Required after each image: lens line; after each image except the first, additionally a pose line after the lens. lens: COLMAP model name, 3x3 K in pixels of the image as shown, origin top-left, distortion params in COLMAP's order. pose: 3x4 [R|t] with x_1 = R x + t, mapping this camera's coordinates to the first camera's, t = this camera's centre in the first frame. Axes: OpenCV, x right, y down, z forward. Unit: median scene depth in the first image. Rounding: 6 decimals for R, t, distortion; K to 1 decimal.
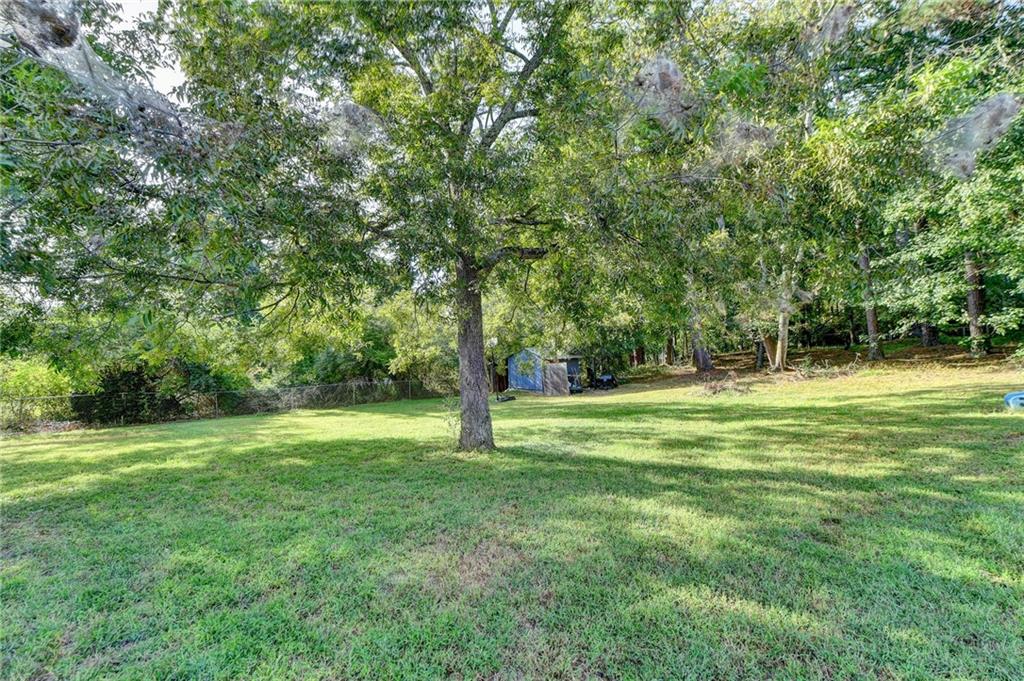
lens RADIAL K [[425.7, 0, 510.8], [0, 425.7, 339.8], [0, 0, 1]] dist [-0.012619, -0.000682]
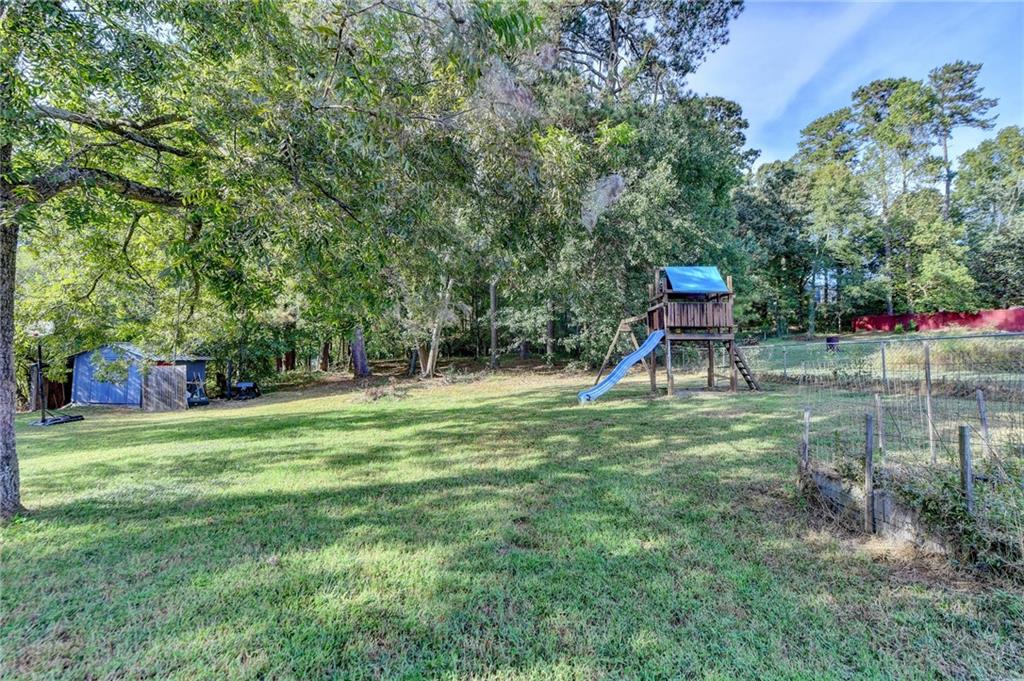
lens RADIAL K [[406.3, 0, 513.7], [0, 406.3, 333.9], [0, 0, 1]] dist [-0.010079, -0.000616]
pose [[0.679596, 0.080004, 0.729211, 0.000040], [-0.052114, 0.996789, -0.060792, 0.019794], [-0.731733, 0.003312, 0.681583, 0.163725]]
